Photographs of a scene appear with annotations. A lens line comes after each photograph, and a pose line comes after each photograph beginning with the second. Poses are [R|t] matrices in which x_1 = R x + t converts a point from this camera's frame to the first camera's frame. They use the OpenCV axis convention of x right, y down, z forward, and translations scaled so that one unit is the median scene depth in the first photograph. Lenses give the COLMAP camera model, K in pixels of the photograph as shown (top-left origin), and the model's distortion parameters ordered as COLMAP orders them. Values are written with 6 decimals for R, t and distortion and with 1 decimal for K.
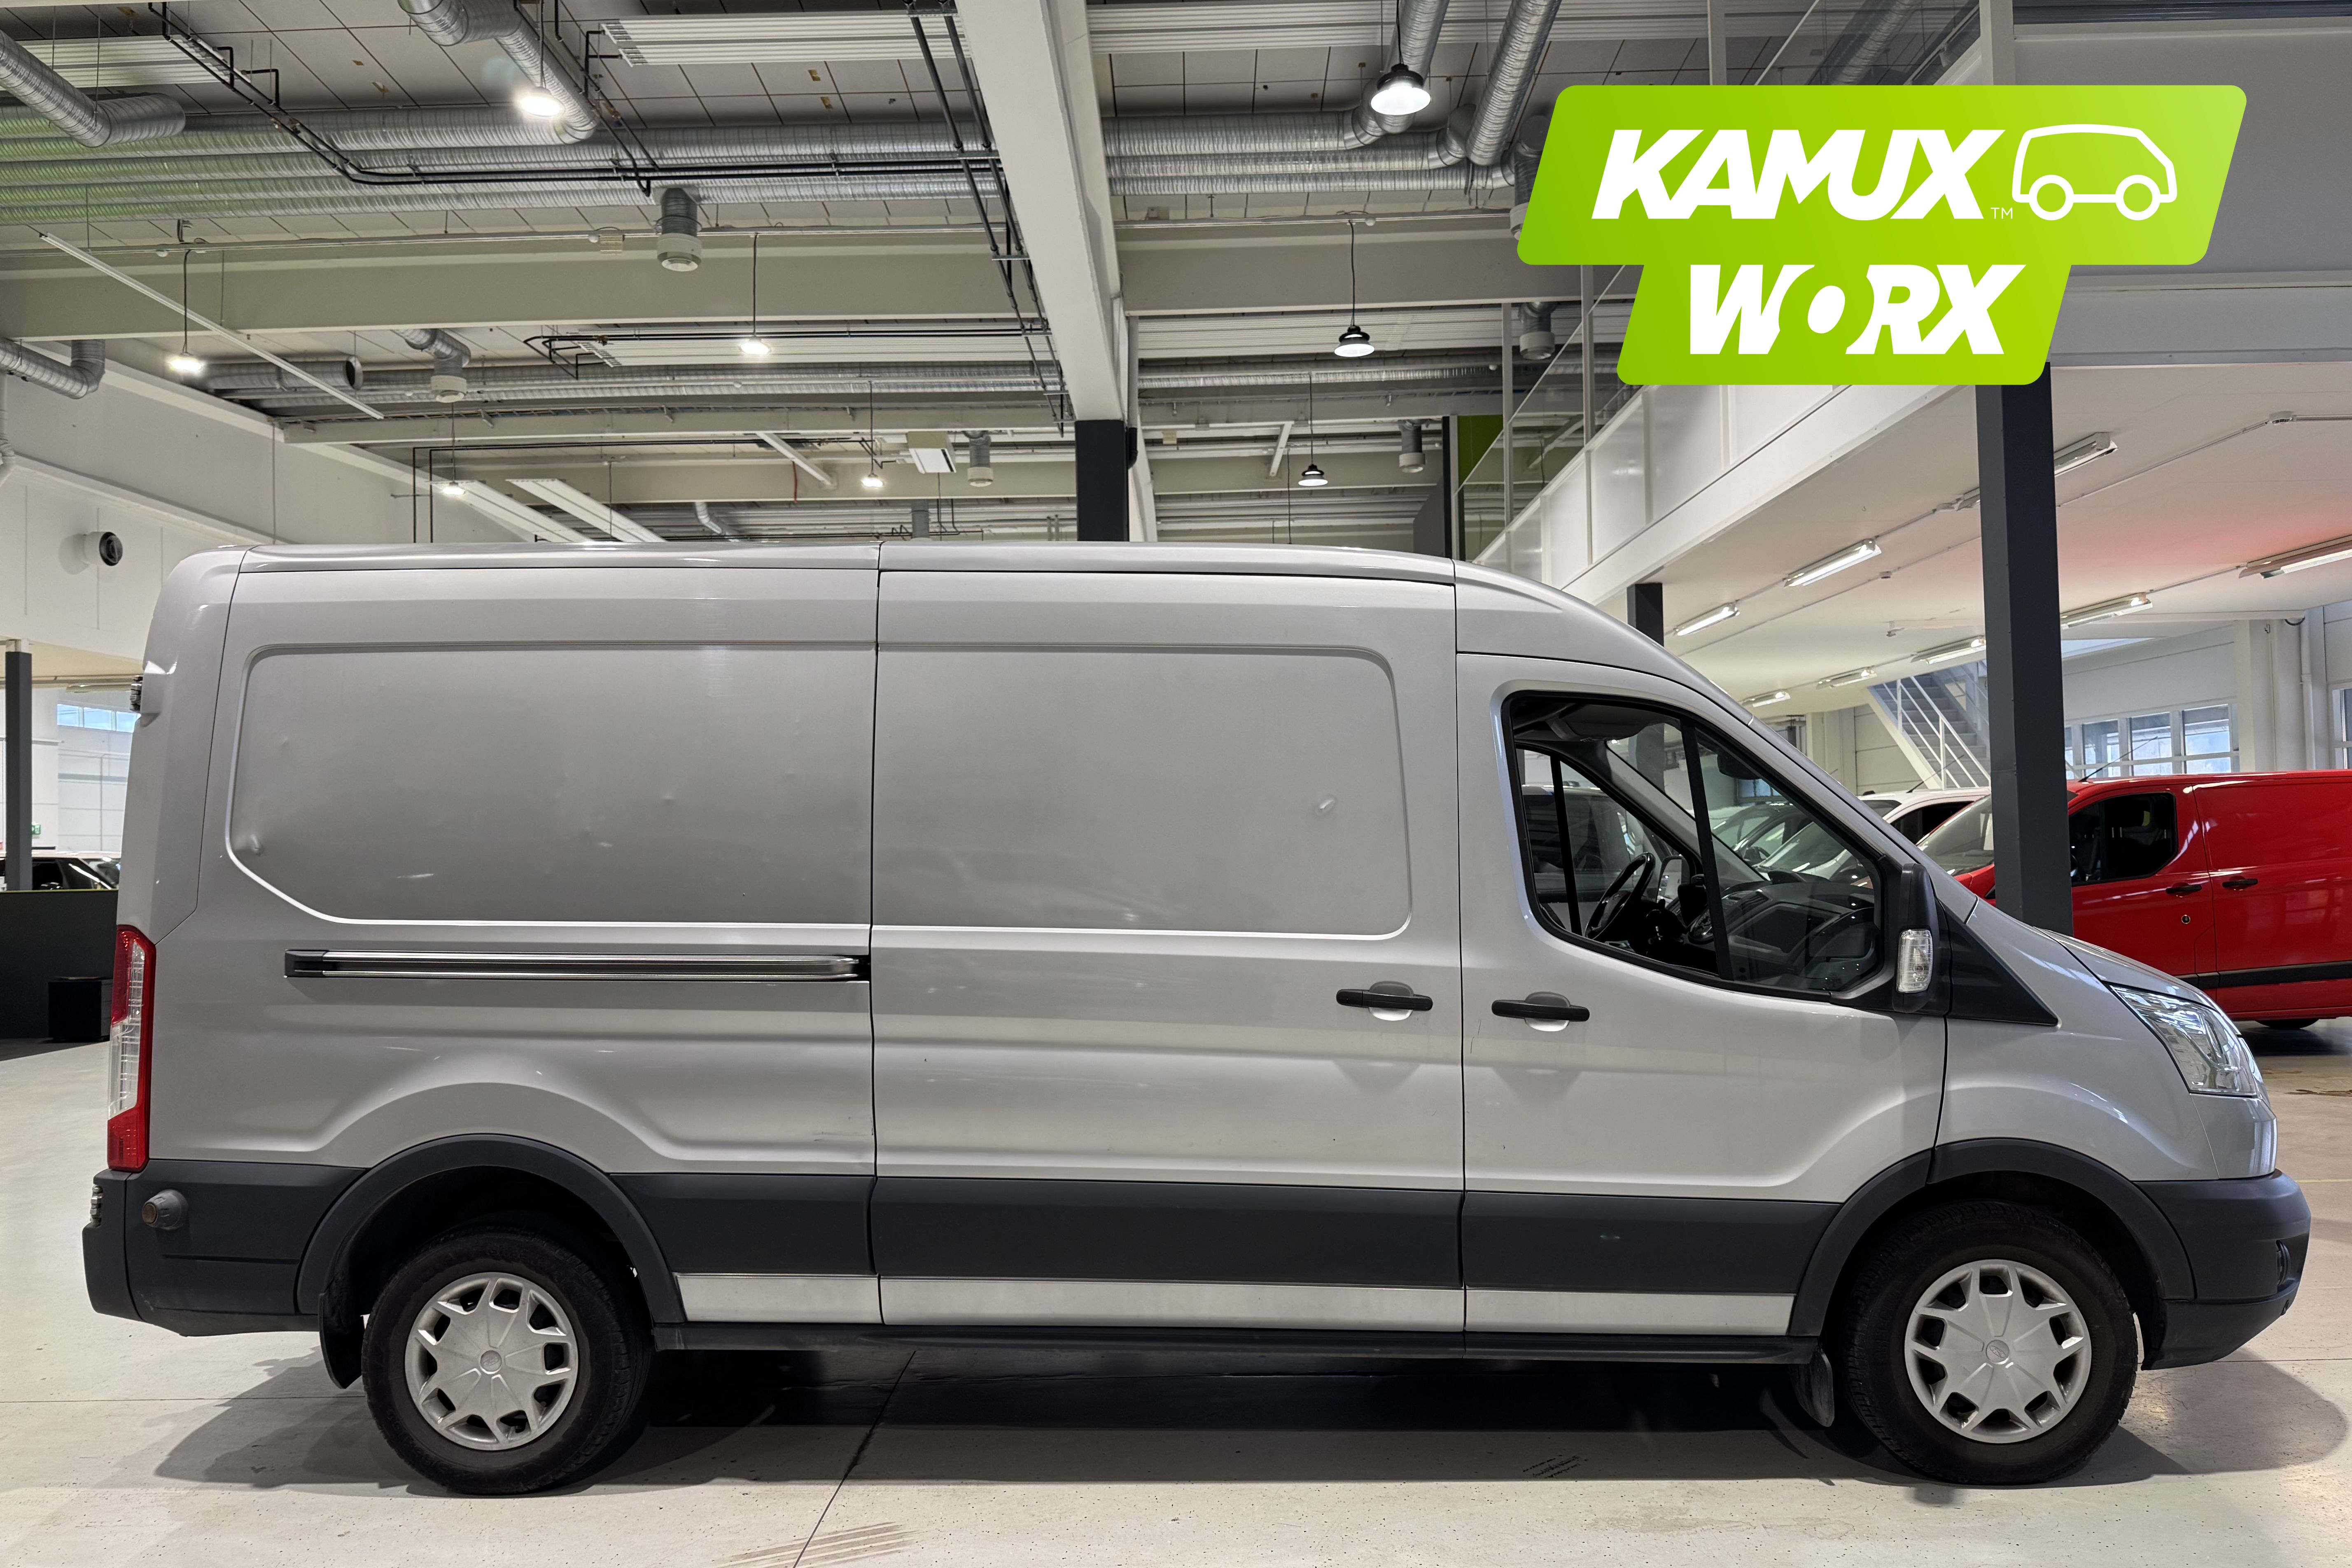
lens RADIAL K [[1669.4, 0, 1178.6], [0, 1669.4, 751.5], [0, 0, 1]] dist [0.086495, -0.104255]
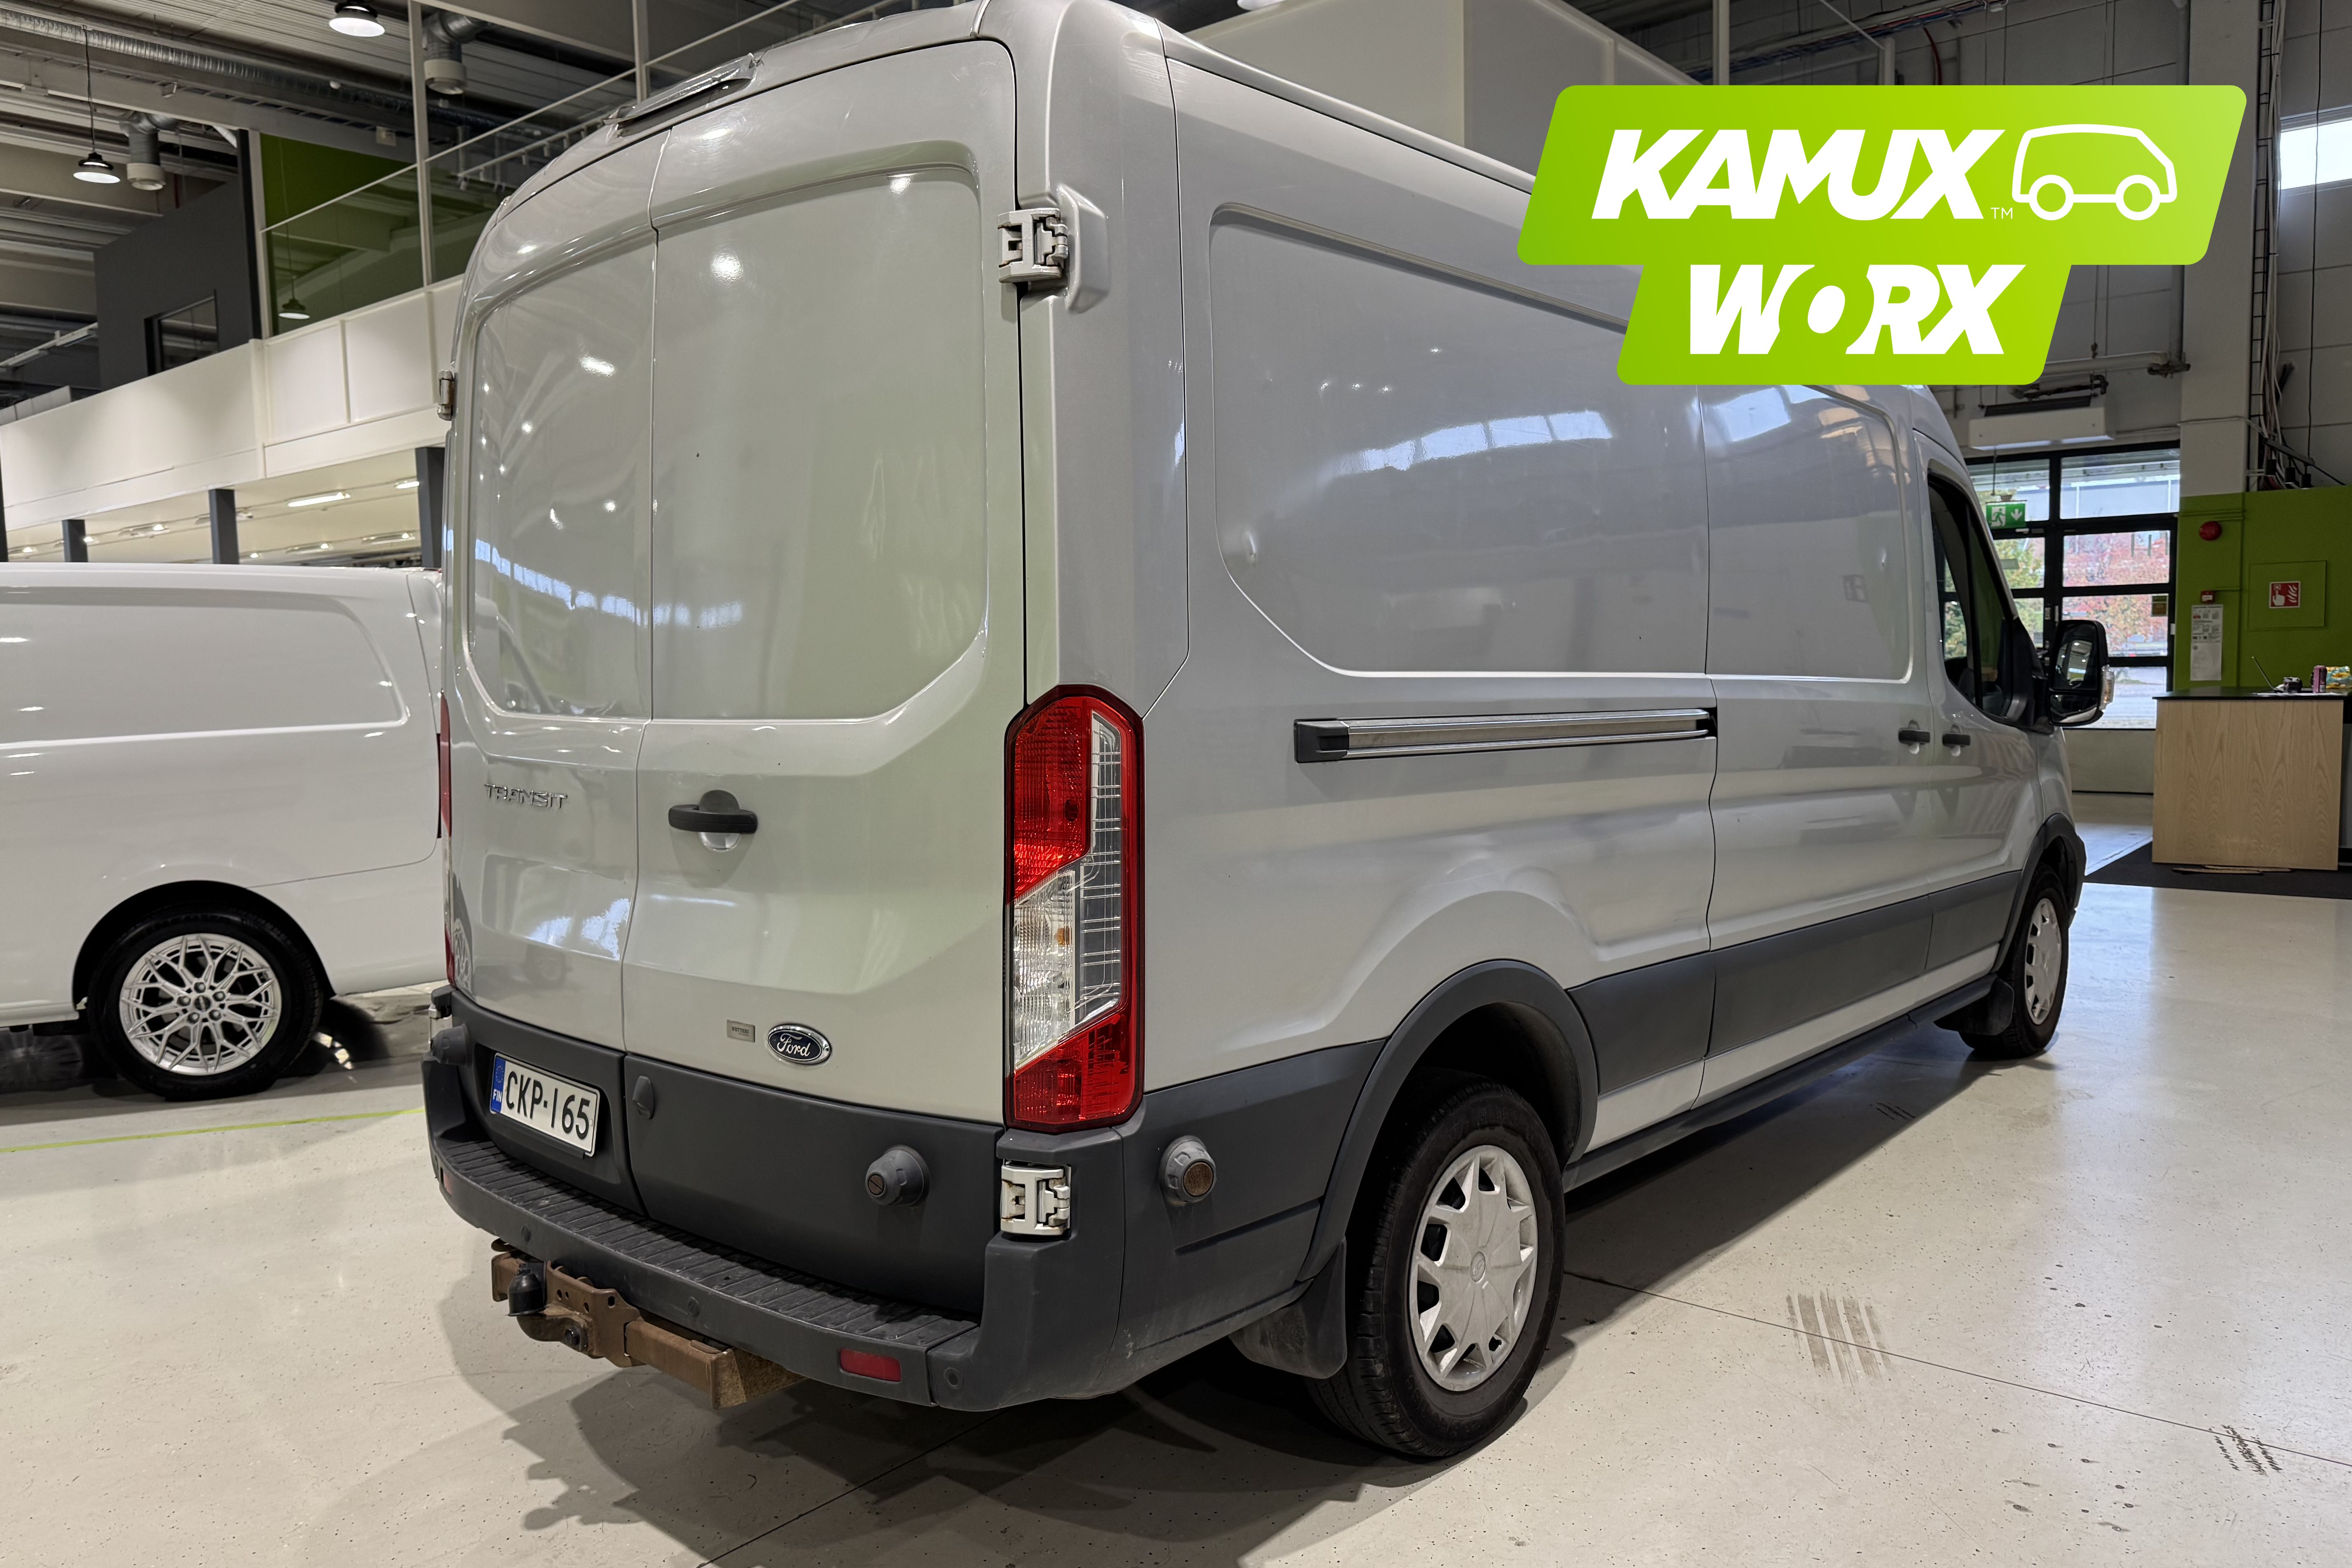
lens RADIAL K [[1669.4, 0, 1178.6], [0, 1669.4, 751.5], [0, 0, 1]] dist [0.086495, -0.104255]
pose [[0.620675, -0.040160, 0.783039, -1.046954], [-0.034056, 0.996364, 0.078096, 0.083784], [-0.783328, -0.075139, 0.617050, 0.664710]]
